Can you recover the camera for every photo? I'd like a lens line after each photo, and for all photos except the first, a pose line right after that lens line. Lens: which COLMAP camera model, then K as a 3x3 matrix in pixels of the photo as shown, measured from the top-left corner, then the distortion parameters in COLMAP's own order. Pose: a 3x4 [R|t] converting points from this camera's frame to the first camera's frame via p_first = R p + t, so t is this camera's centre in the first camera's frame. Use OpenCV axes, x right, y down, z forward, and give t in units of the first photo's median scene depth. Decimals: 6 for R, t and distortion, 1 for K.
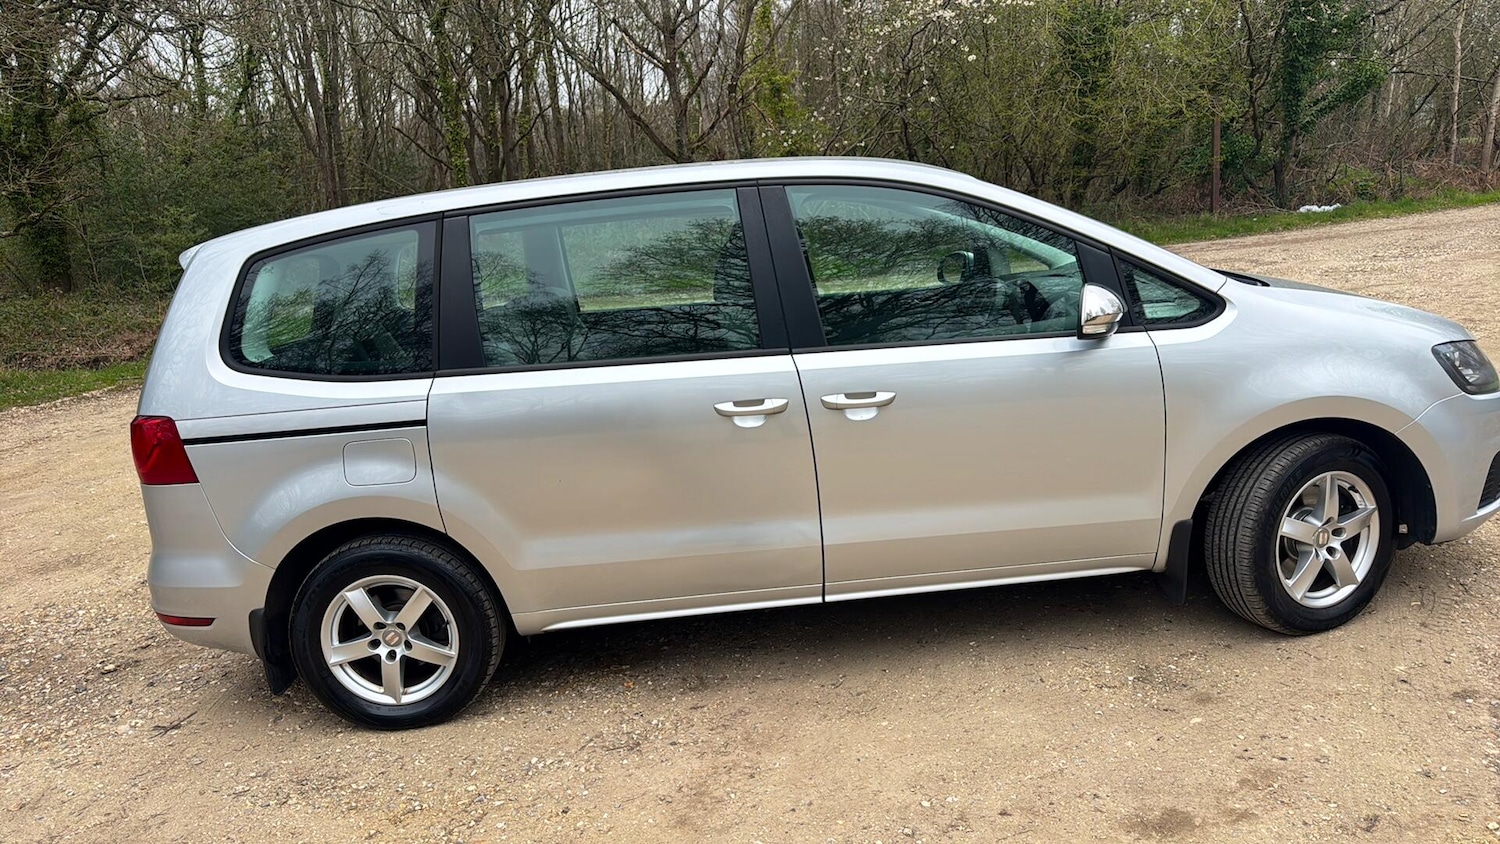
lens RADIAL K [[1004.4, 0, 753.1], [0, 1004.4, 423.5], [0, 0, 1]] dist [0.059453, -0.070428]
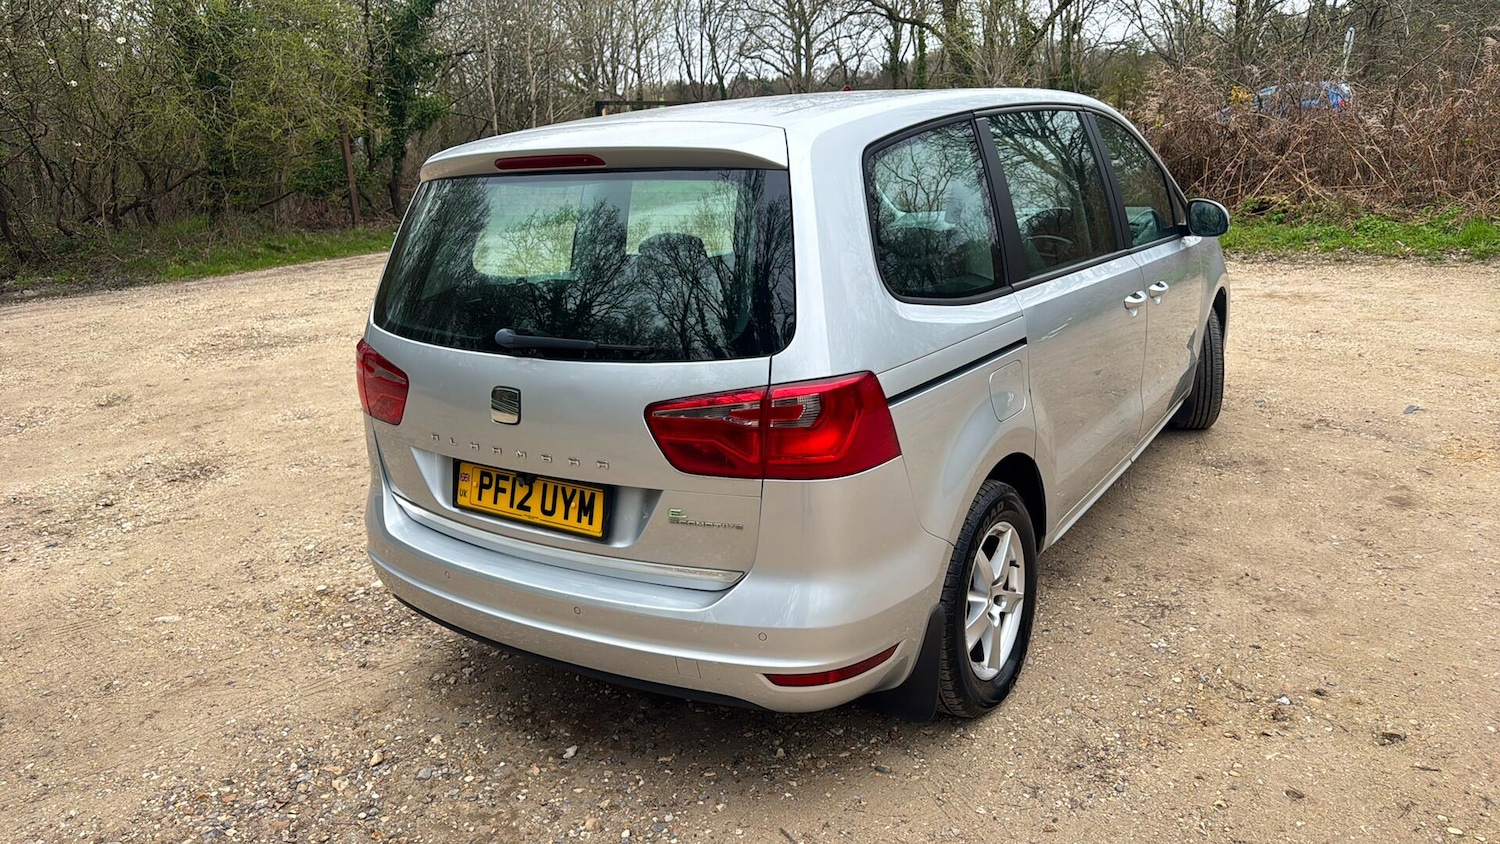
lens RADIAL K [[1004.4, 0, 749.6], [0, 1004.4, 427.1], [0, 0, 1]] dist [0.059453, -0.070428]
pose [[0.571114, -0.160532, 0.805021, -1.176438], [0.182831, 0.980933, 0.065904, -0.028604], [-0.800251, 0.109544, 0.589575, 0.650819]]
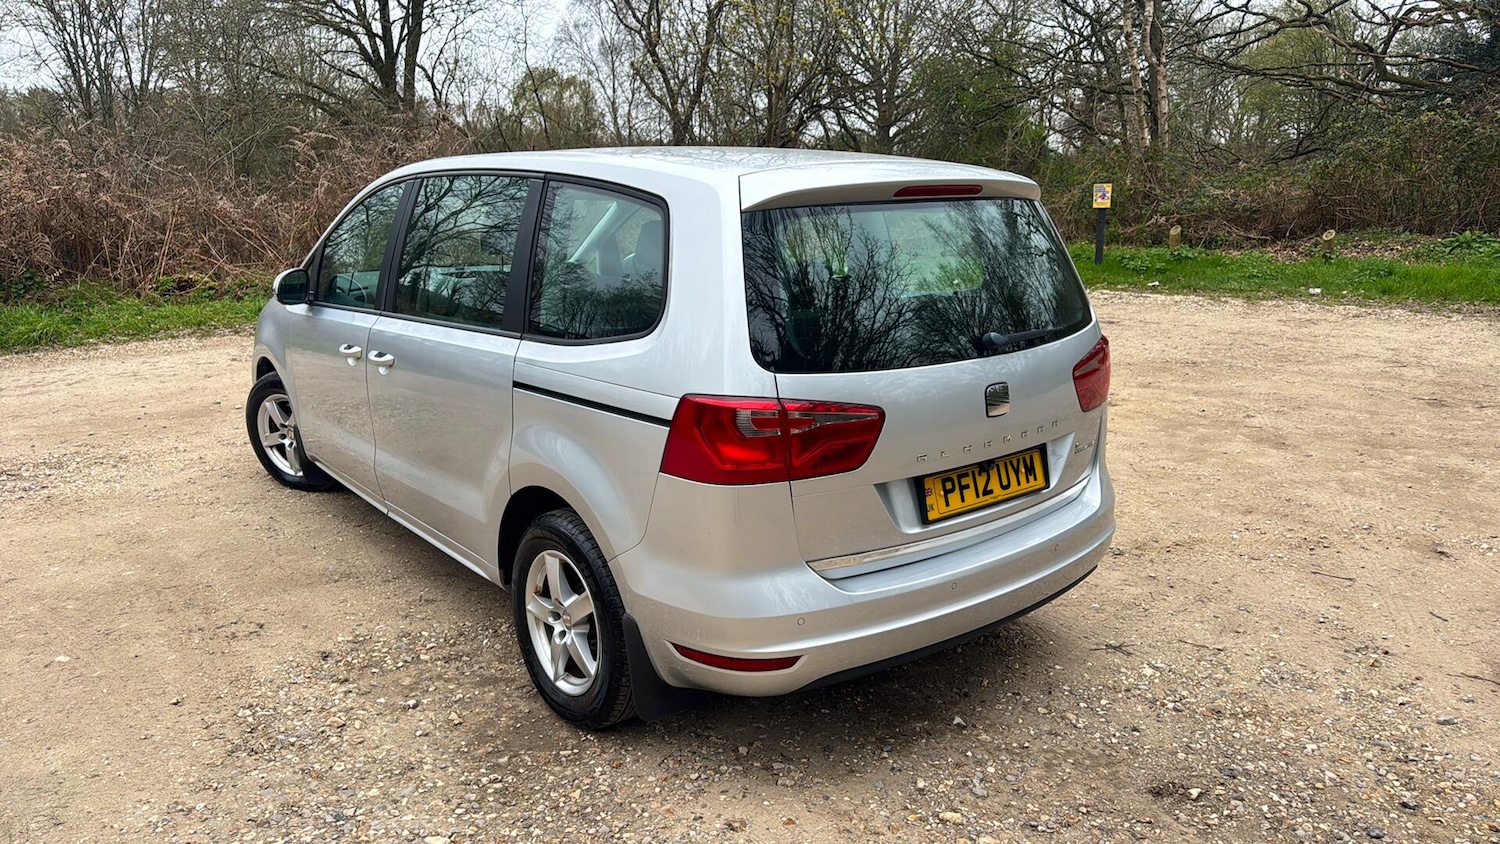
lens RADIAL K [[1004.4, 0, 750.3], [0, 1004.4, 419.0], [0, 0, 1]] dist [0.059453, -0.070428]
pose [[-0.618183, -0.081891, 0.781757, -1.211347], [0.234773, 0.929923, 0.283062, -0.307449], [-0.750154, 0.358520, -0.555637, 1.891345]]
